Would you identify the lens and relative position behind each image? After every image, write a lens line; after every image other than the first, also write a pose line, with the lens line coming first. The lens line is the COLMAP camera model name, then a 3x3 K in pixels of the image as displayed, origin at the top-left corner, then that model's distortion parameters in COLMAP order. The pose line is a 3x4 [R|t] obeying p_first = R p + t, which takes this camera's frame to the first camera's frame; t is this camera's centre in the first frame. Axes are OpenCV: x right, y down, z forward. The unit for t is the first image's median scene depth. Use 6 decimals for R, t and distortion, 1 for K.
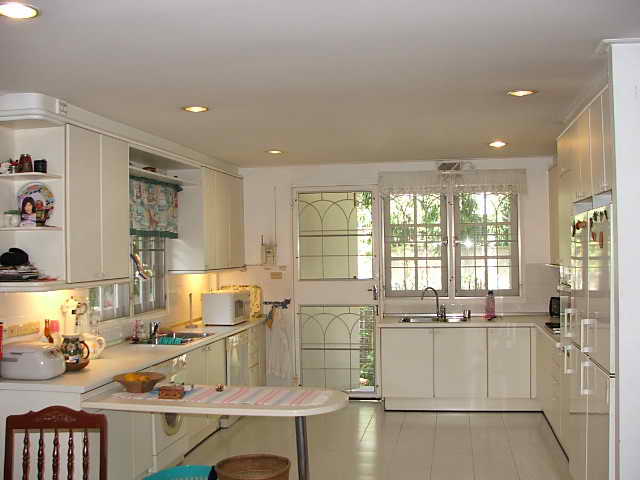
lens RADIAL K [[712.5, 0, 315.3], [0, 712.5, 246.9], [0, 0, 1]] dist [-0.128662, 0.000000]
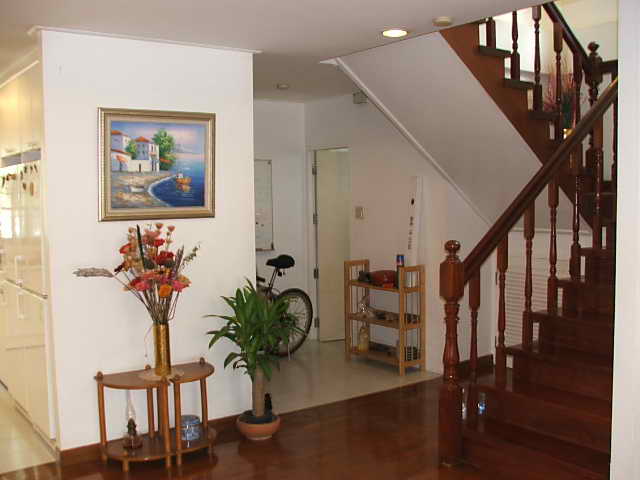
lens RADIAL K [[712.5, 0, 316.6], [0, 712.5, 242.4], [0, 0, 1]] dist [-0.128662, 0.000000]
pose [[0.709001, -0.045569, 0.703733, -0.055747], [0.004268, 0.998169, 0.060335, 0.006736], [-0.705194, -0.039775, 0.707898, -0.123955]]
